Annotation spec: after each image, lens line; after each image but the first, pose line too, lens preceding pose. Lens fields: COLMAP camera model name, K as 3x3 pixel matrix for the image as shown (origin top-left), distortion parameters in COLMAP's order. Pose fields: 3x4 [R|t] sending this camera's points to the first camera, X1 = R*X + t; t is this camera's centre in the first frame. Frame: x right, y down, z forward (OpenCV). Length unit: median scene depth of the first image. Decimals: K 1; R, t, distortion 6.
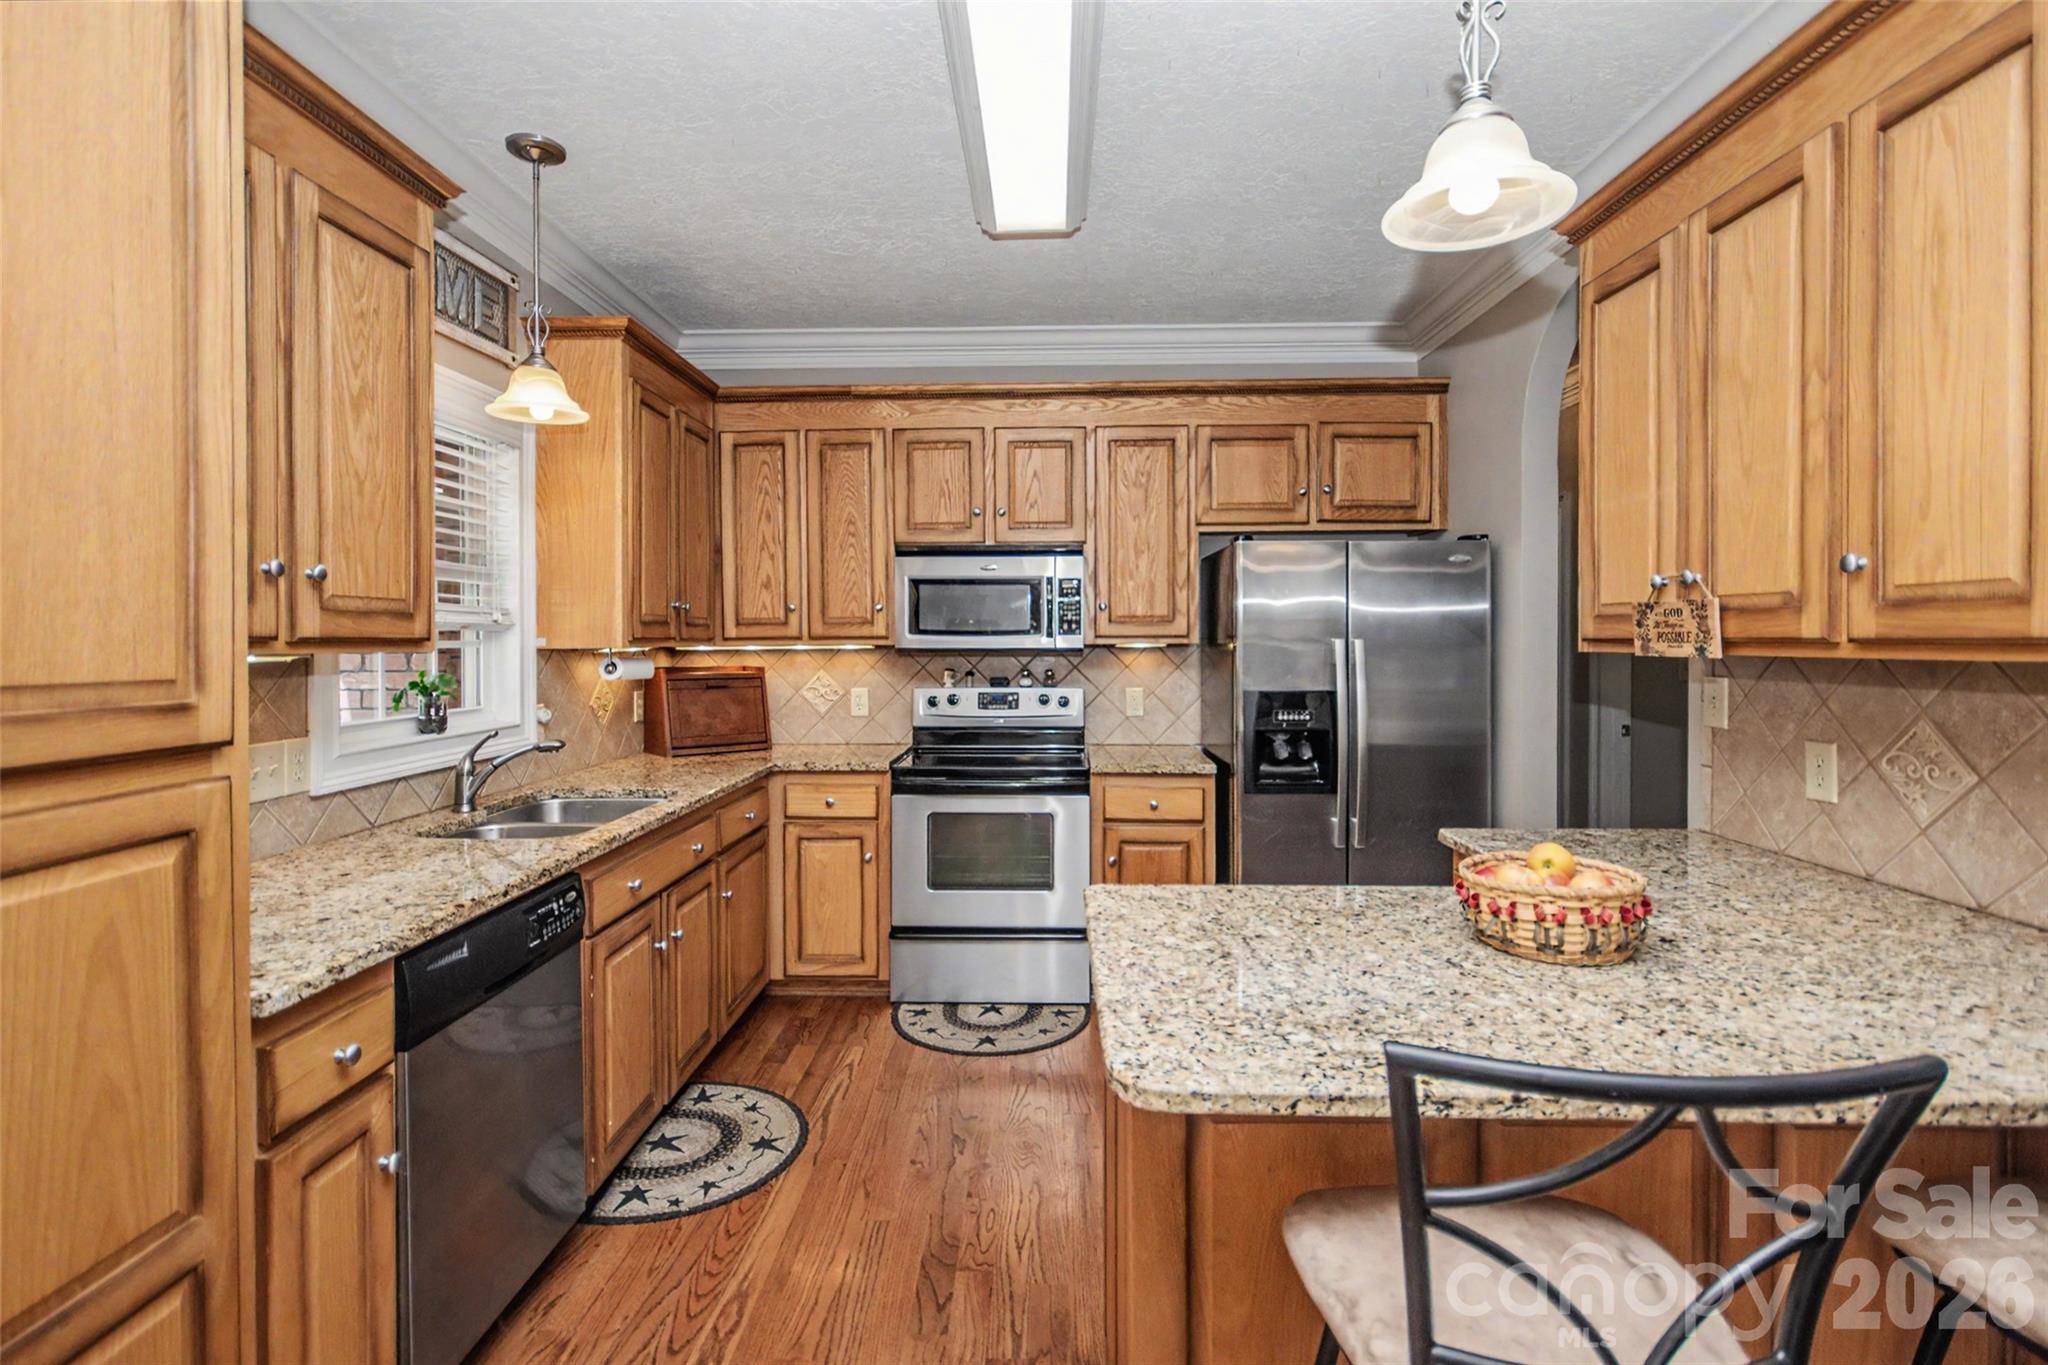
lens RADIAL K [[967.0, 0, 1021.0], [0, 967.0, 646.0], [0, 0, 1]] dist [0.000143, 0.000368]
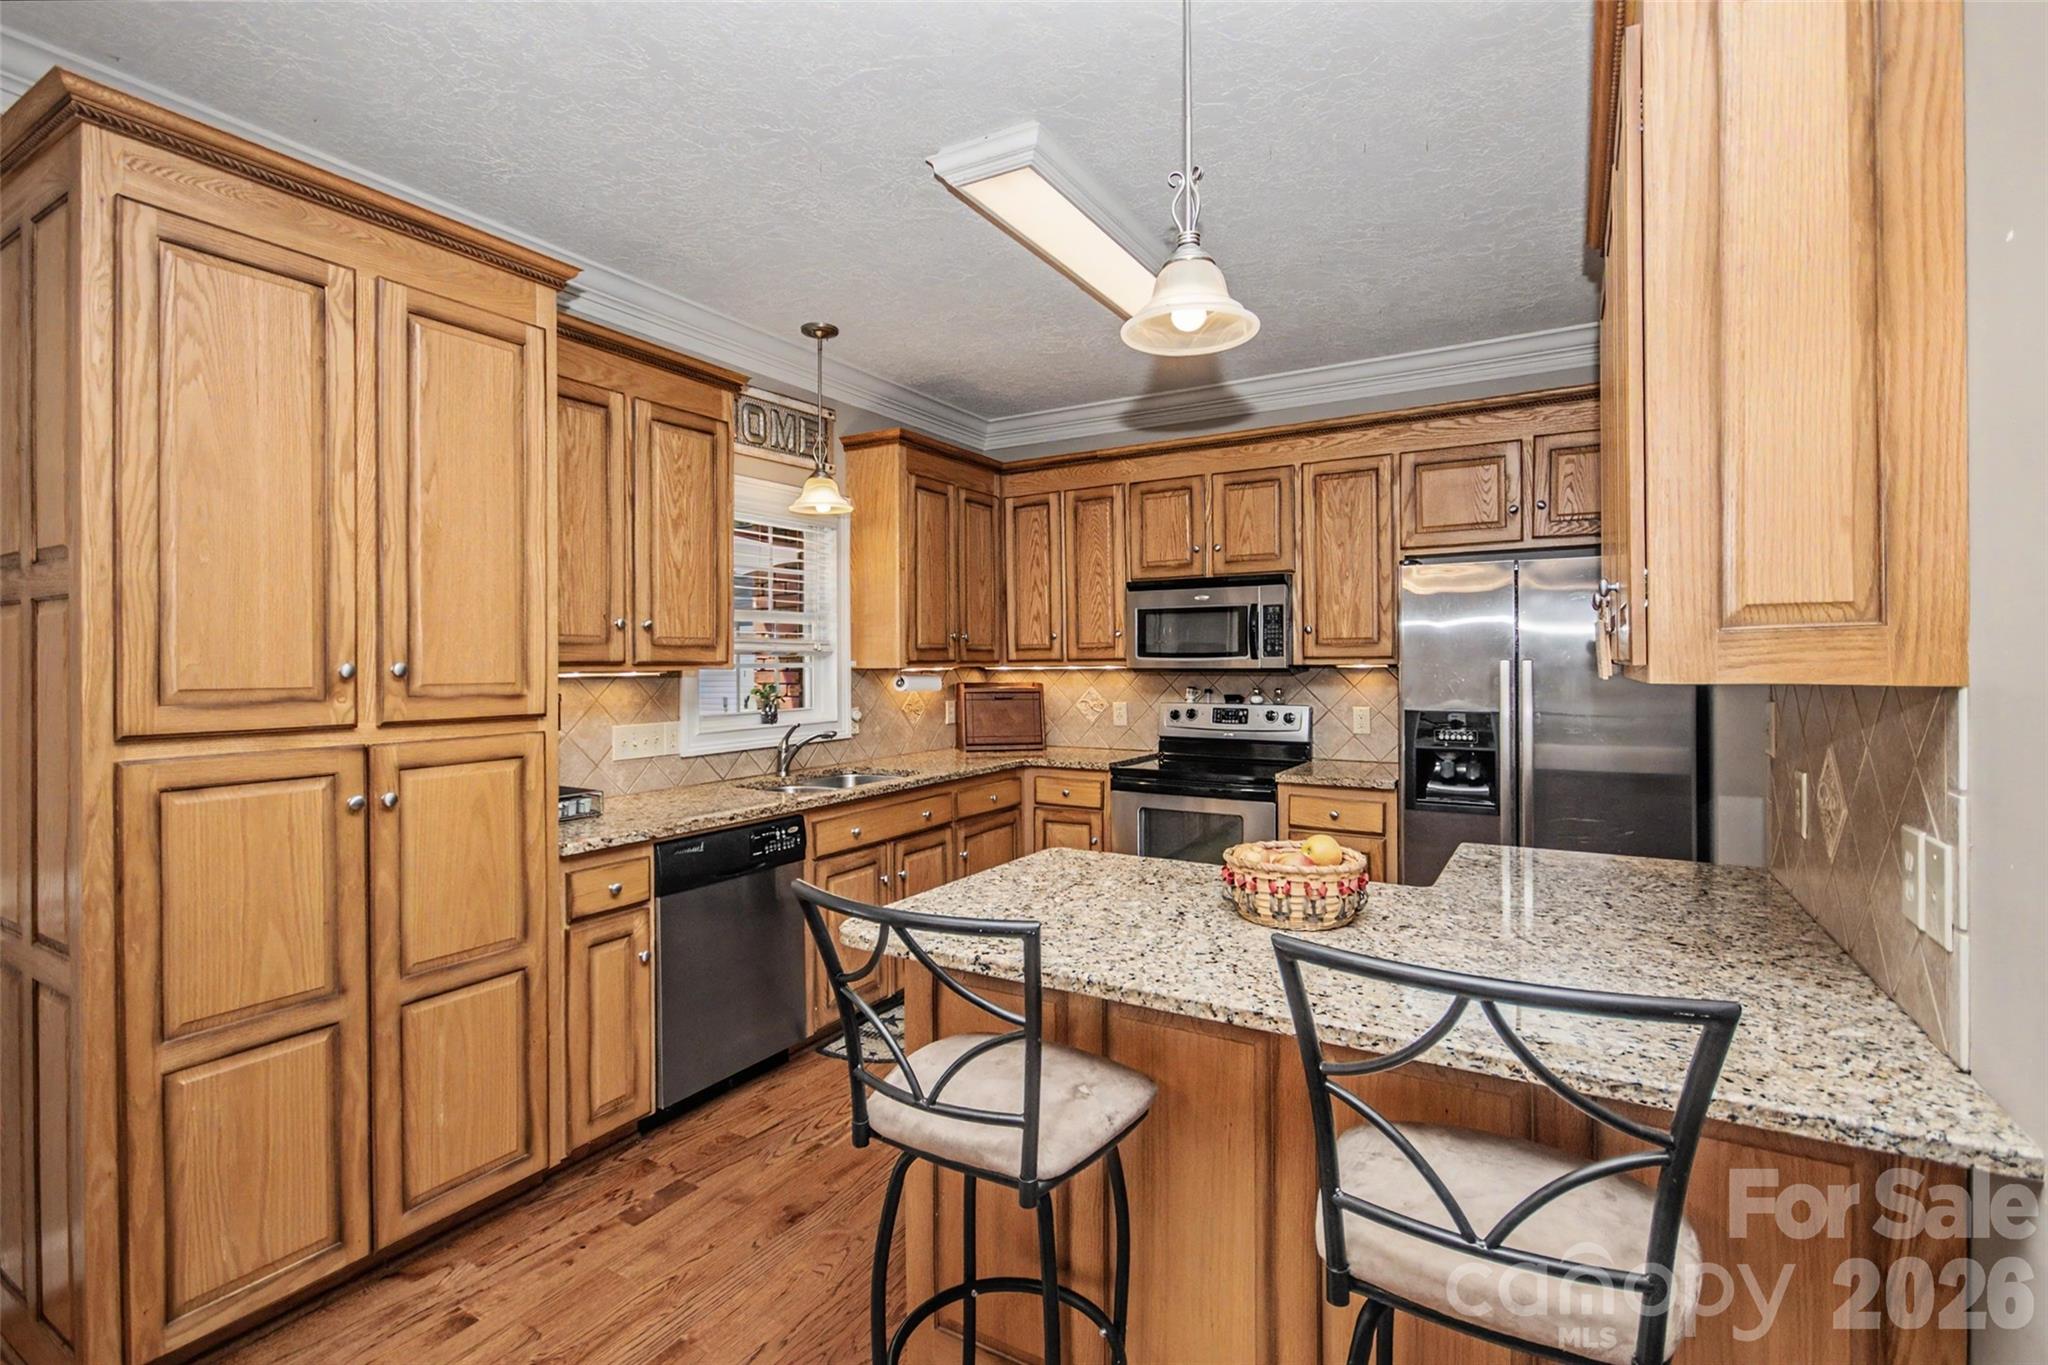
lens RADIAL K [[942.6, 0, 1022.0], [0, 942.6, 660.2], [0, 0, 1]] dist [-0.001554, -0.000427]
pose [[0.875004, -0.002055, -0.484111, 0.362102], [-0.000810, 0.999983, -0.005709, -0.001029], [0.484114, 0.005387, 0.874988, -0.085036]]
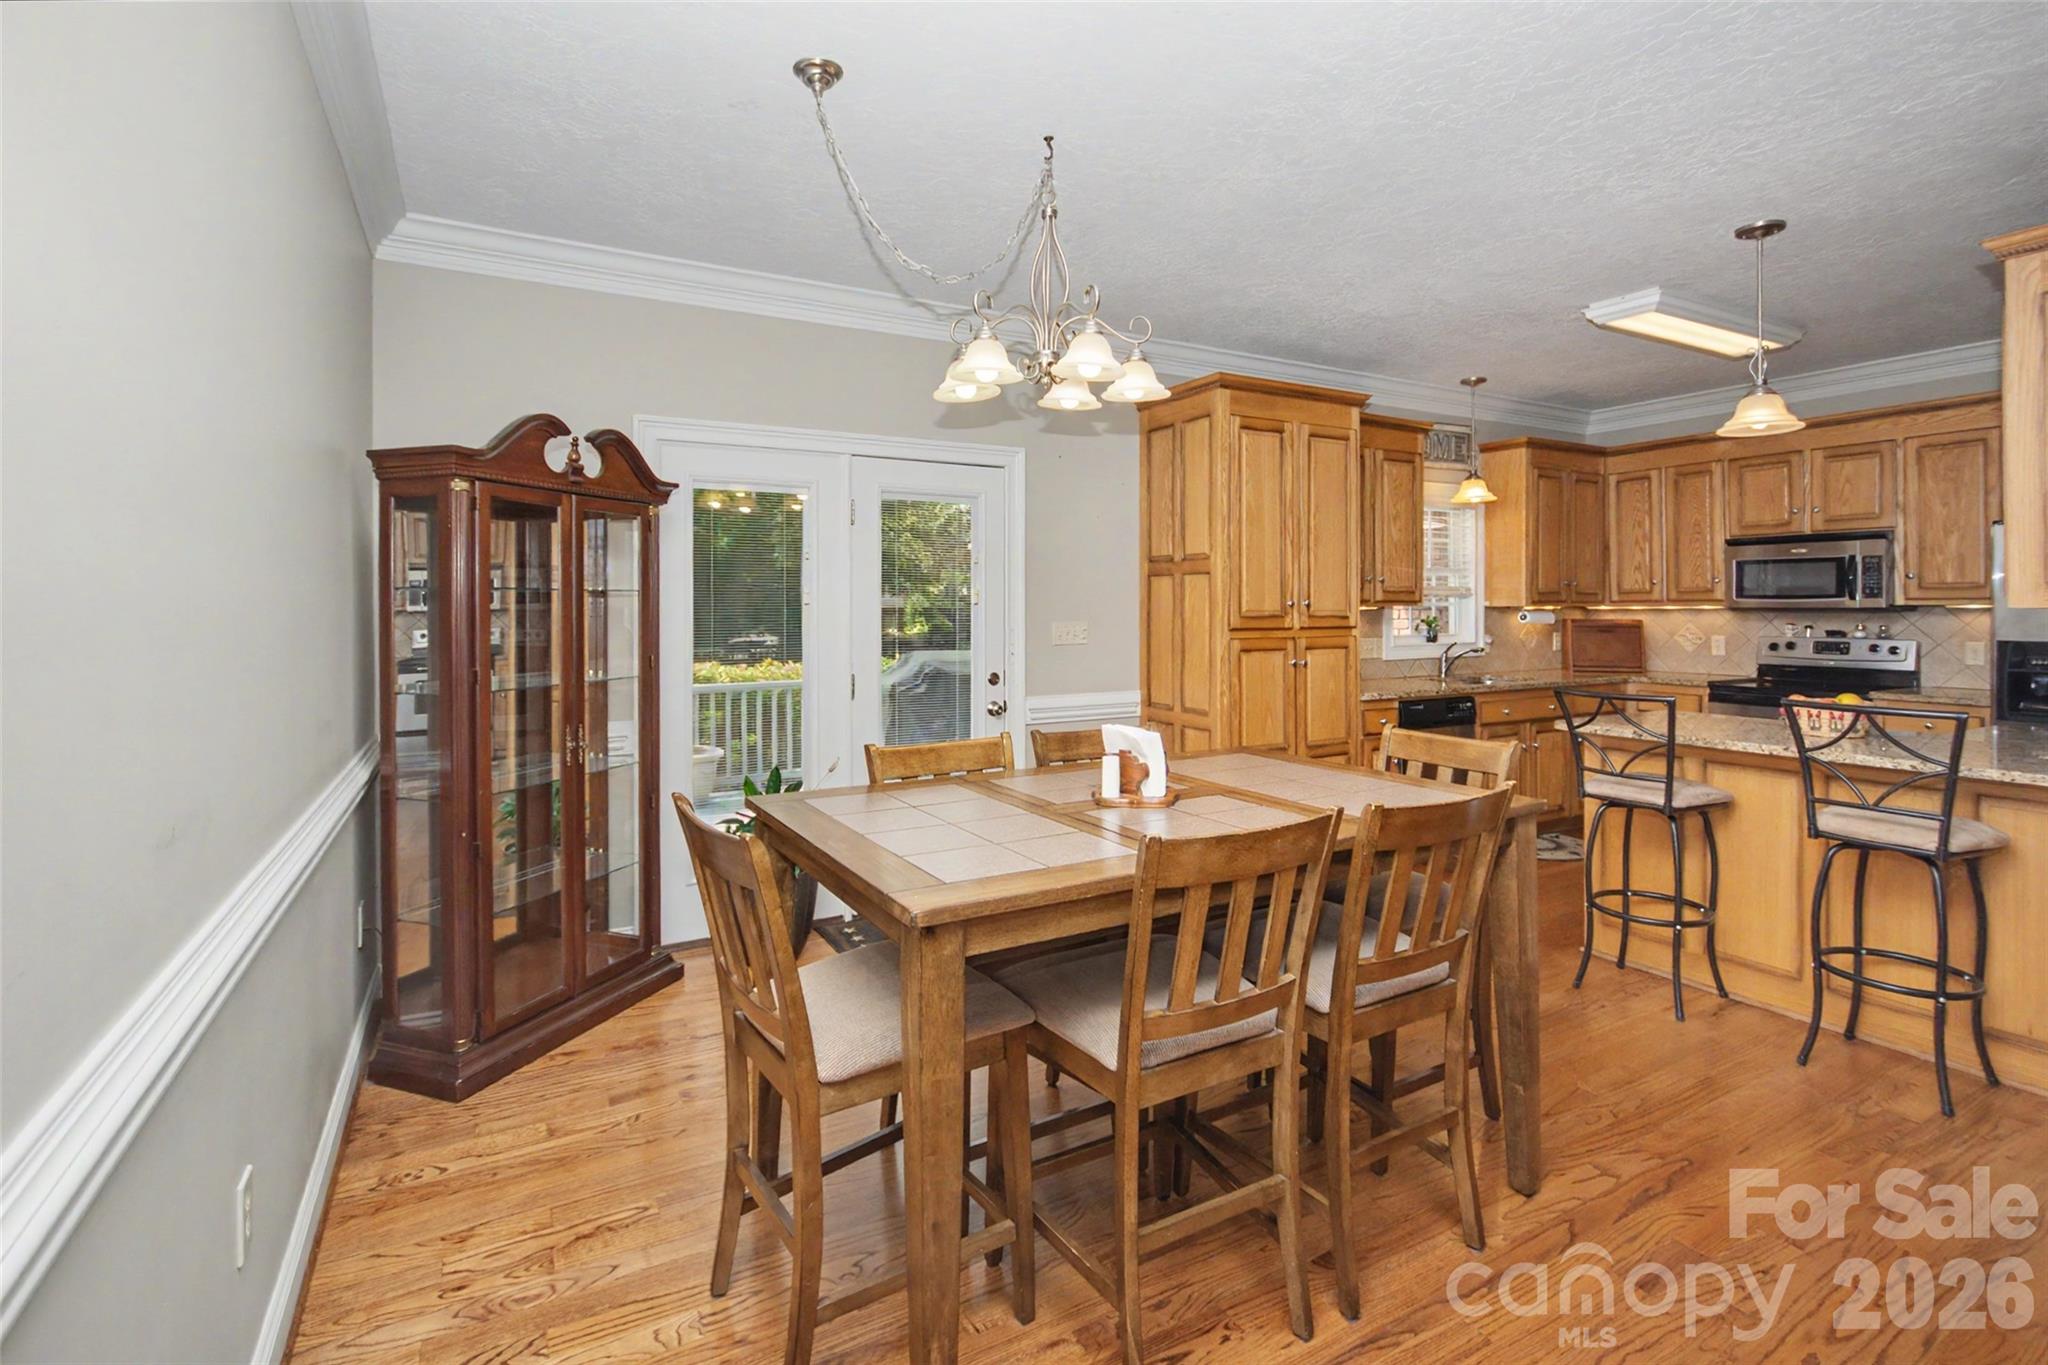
lens RADIAL K [[954.4, 0, 1022.3], [0, 954.4, 608.4], [0, 0, 1]] dist [-0.000841, -0.000199]
pose [[0.510285, 0.004006, -0.859996, 0.666582], [-0.006554, 0.999978, 0.000770, 0.010964], [0.859980, 0.005243, 0.510300, -0.783291]]
